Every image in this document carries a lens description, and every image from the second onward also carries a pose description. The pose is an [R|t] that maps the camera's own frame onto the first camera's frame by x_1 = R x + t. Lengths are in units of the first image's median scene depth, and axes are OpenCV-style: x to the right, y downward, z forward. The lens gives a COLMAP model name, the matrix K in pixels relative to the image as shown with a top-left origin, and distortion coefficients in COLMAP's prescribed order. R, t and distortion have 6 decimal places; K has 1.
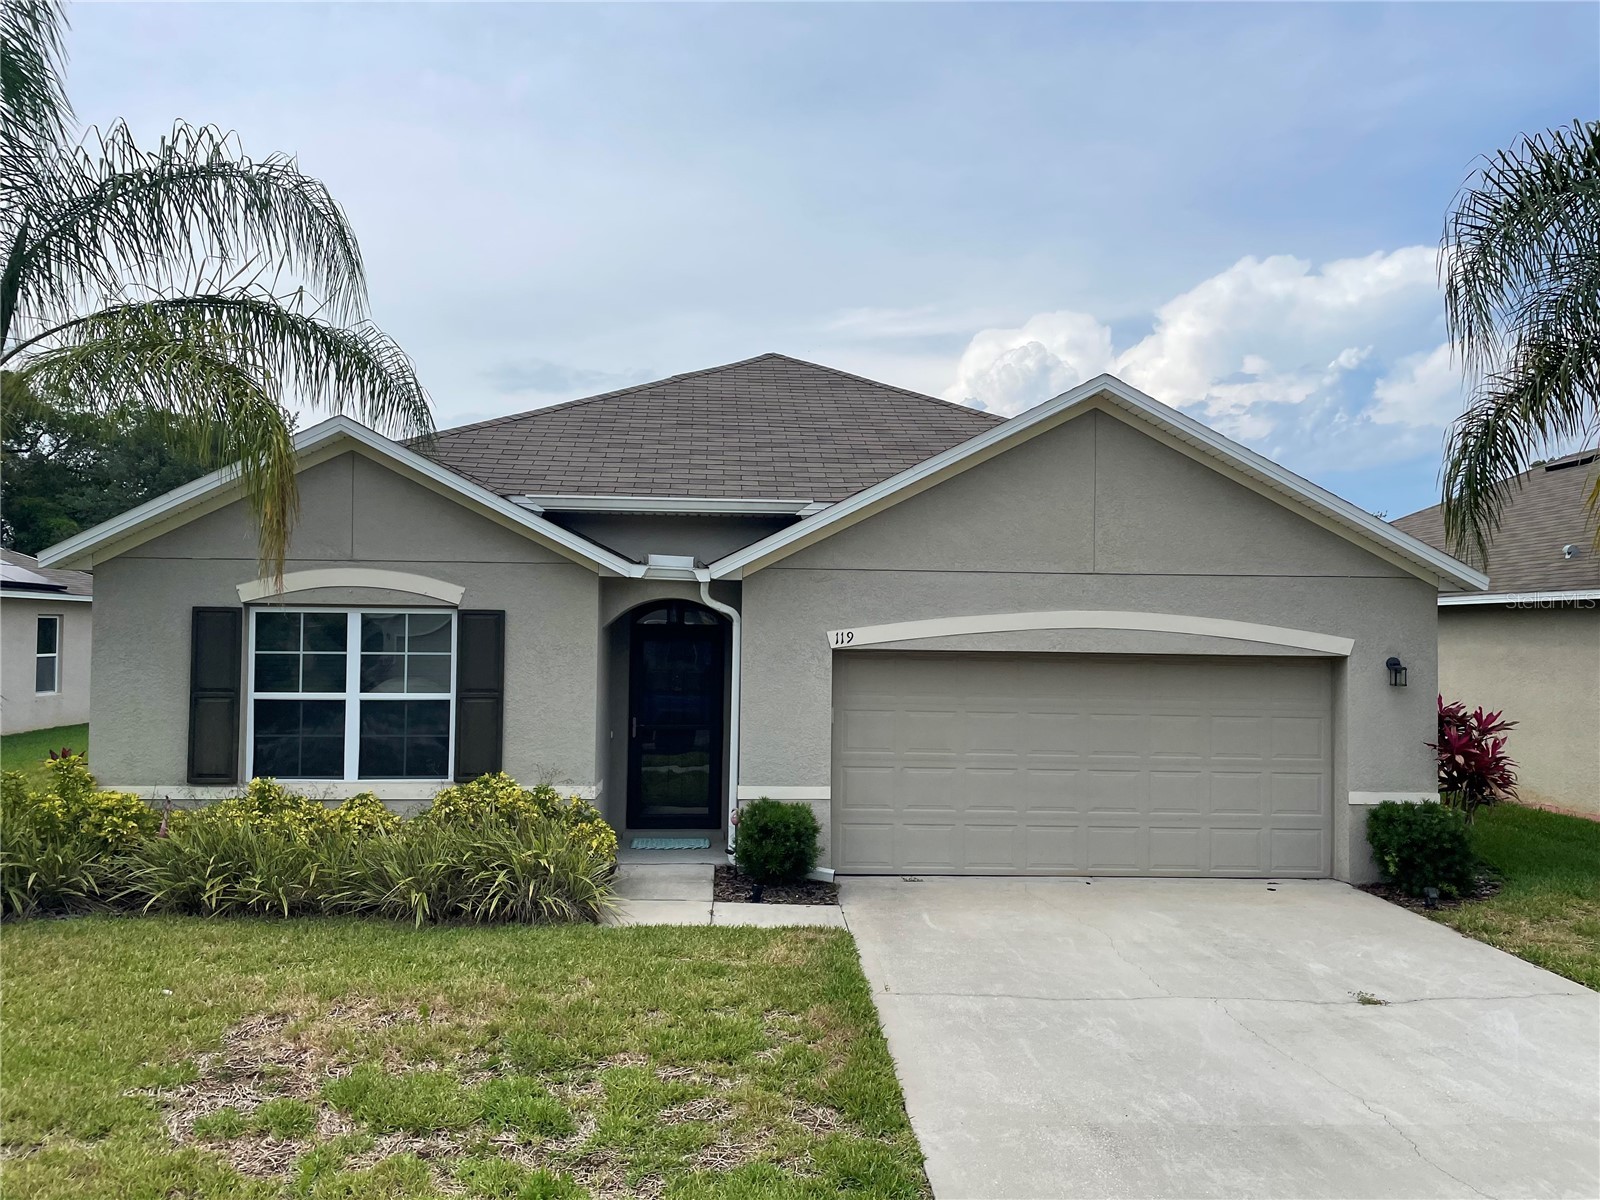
lens RADIAL K [[1215.6, 0, 799.4], [0, 1215.6, 596.8], [0, 0, 1]] dist [0.081472, -0.087887]
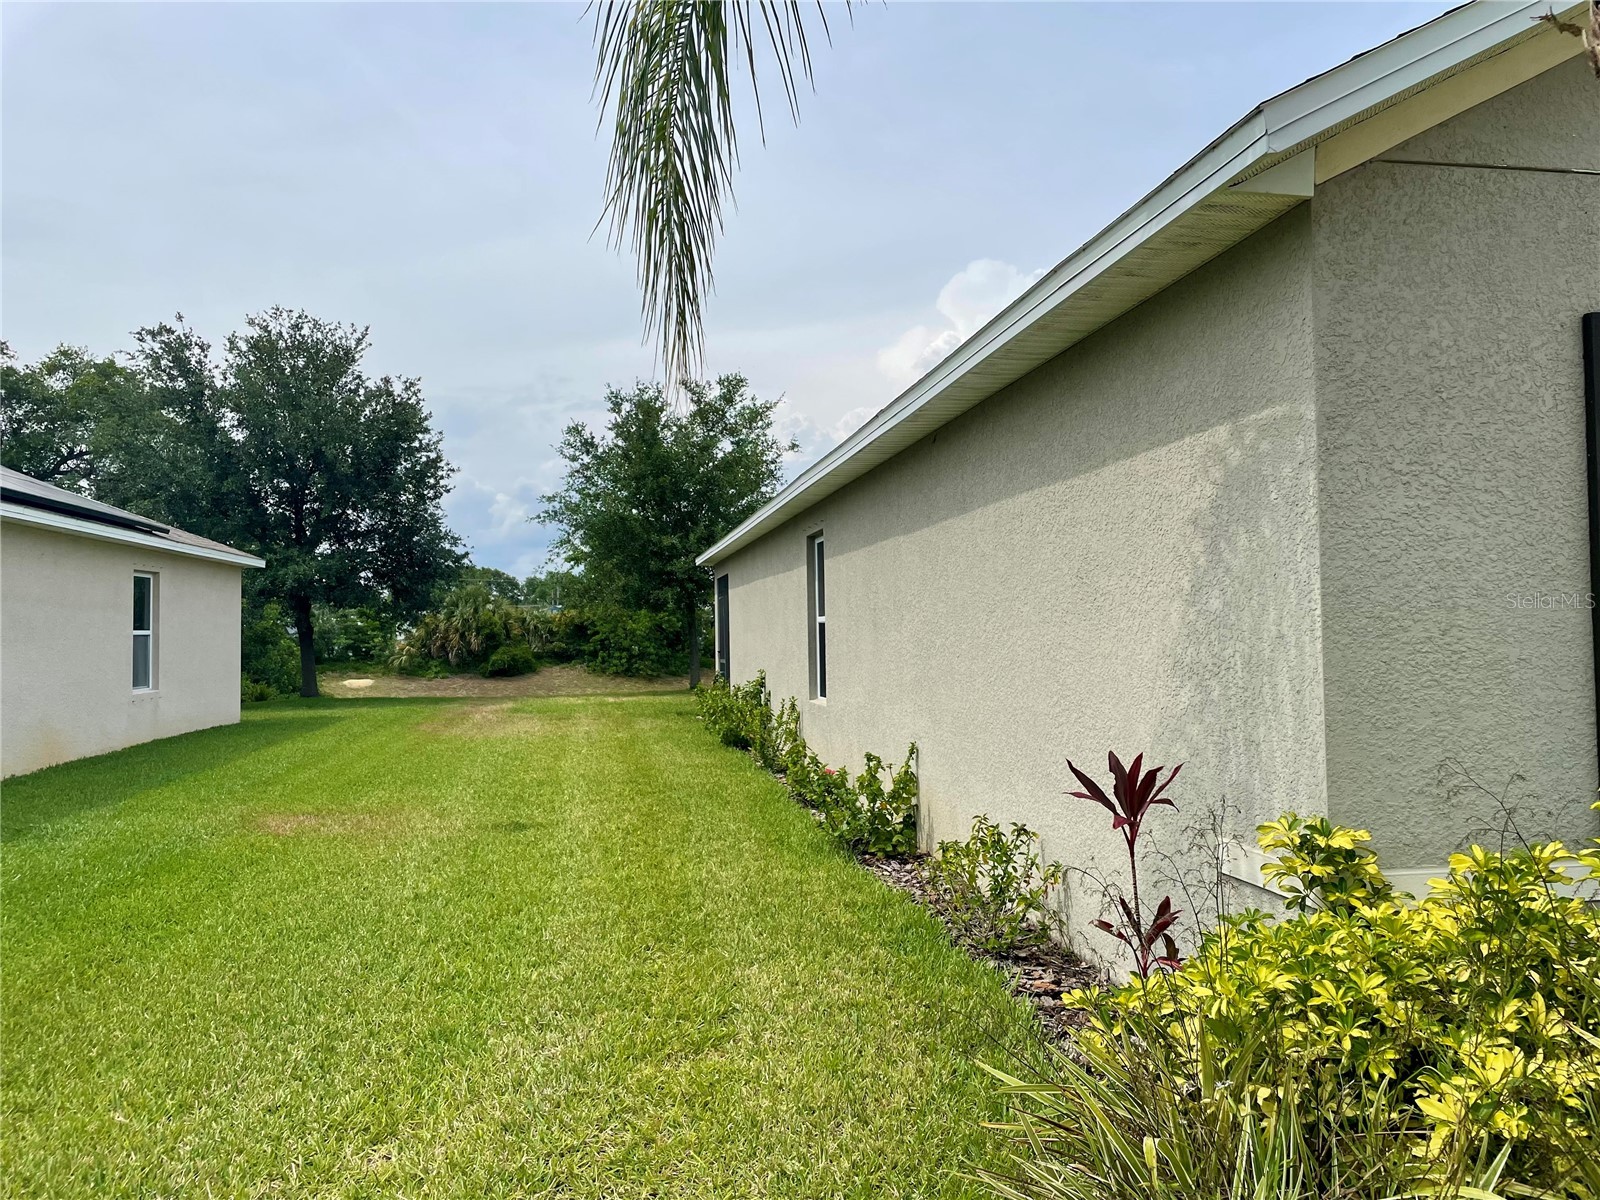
lens RADIAL K [[1215.6, 0, 799.7], [0, 1215.6, 598.7], [0, 0, 1]] dist [0.081472, -0.087887]
pose [[0.994785, -0.020552, 0.099900, -0.435213], [0.020448, 0.999789, 0.002059, 0.046789], [-0.099921, -0.000005, 0.994995, 0.410507]]
